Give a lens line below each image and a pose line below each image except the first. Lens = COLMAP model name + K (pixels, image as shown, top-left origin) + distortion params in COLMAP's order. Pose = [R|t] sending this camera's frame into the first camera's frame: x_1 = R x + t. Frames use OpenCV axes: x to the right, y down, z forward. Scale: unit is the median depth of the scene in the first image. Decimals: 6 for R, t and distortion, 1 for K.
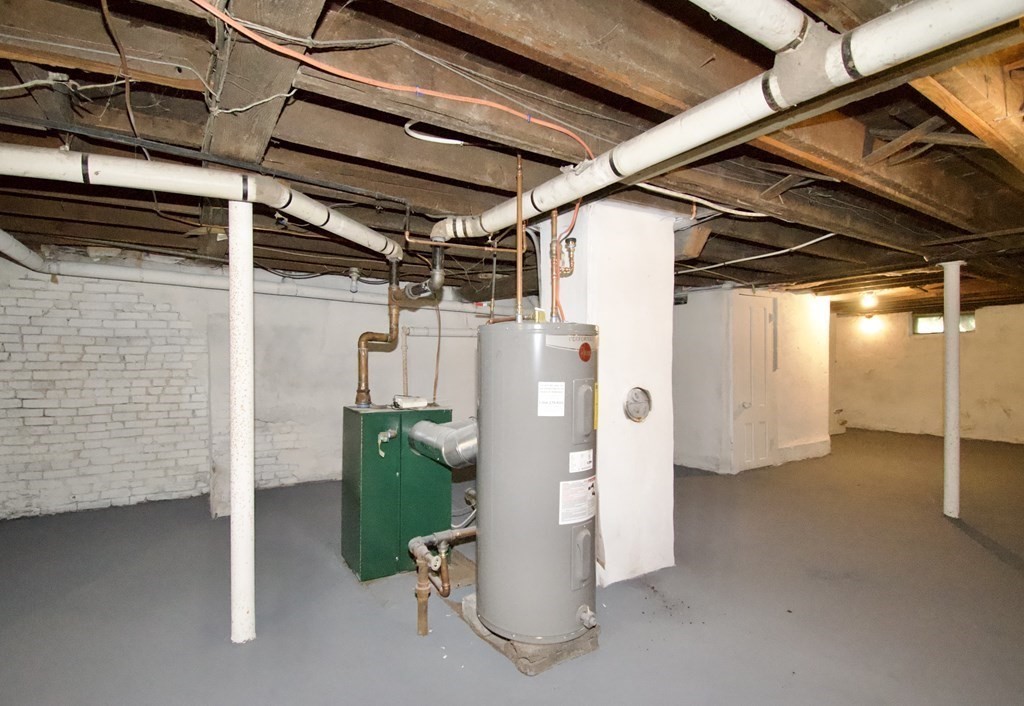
lens RADIAL K [[474.6, 0, 512.0], [0, 474.6, 353.0], [0, 0, 1]] dist [0.000908, 0.000085]
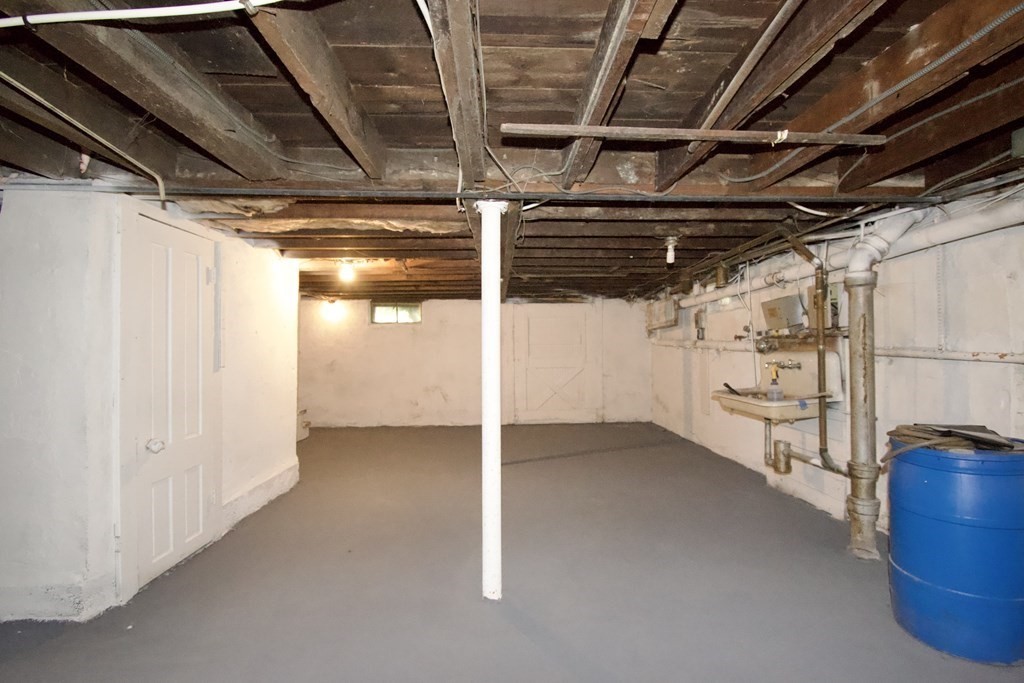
lens RADIAL K [[449.3, 0, 508.8], [0, 449.3, 342.5], [0, 0, 1]] dist [0.023223, -0.027120]
pose [[0.489311, 0.006210, 0.872087, 0.245661], [-0.008112, 0.999964, -0.002569, 0.000314], [-0.872072, -0.005817, 0.489344, 0.419086]]
